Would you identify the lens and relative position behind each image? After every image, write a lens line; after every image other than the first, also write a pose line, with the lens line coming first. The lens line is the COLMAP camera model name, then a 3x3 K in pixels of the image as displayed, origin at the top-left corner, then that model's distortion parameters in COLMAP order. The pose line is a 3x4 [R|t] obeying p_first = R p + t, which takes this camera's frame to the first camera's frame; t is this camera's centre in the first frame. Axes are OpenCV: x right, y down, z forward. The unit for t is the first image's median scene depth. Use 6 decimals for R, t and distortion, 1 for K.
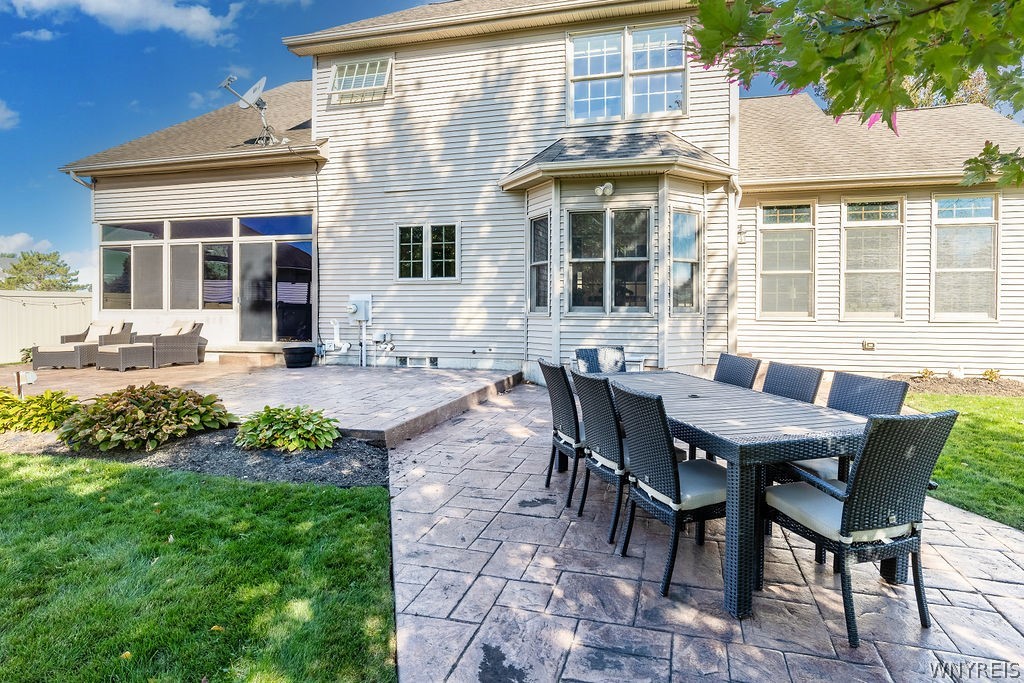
lens RADIAL K [[525.3, 0, 512.4], [0, 525.3, 298.9], [0, 0, 1]] dist [-0.022993, -0.000892]
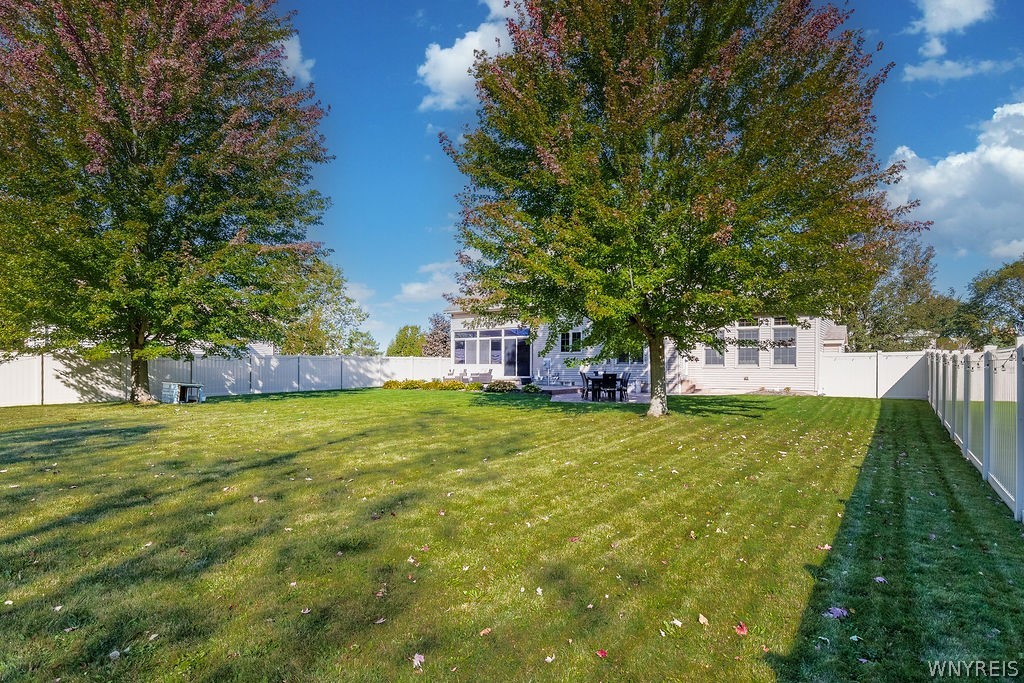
lens RADIAL K [[525.3, 0, 512.9], [0, 525.3, 349.8], [0, 0, 1]] dist [-0.022993, -0.000892]
pose [[0.923193, -0.011591, -0.384161, 0.599646], [0.000961, 0.999612, -0.027850, 0.024282], [0.384335, 0.025342, 0.922846, -1.597720]]
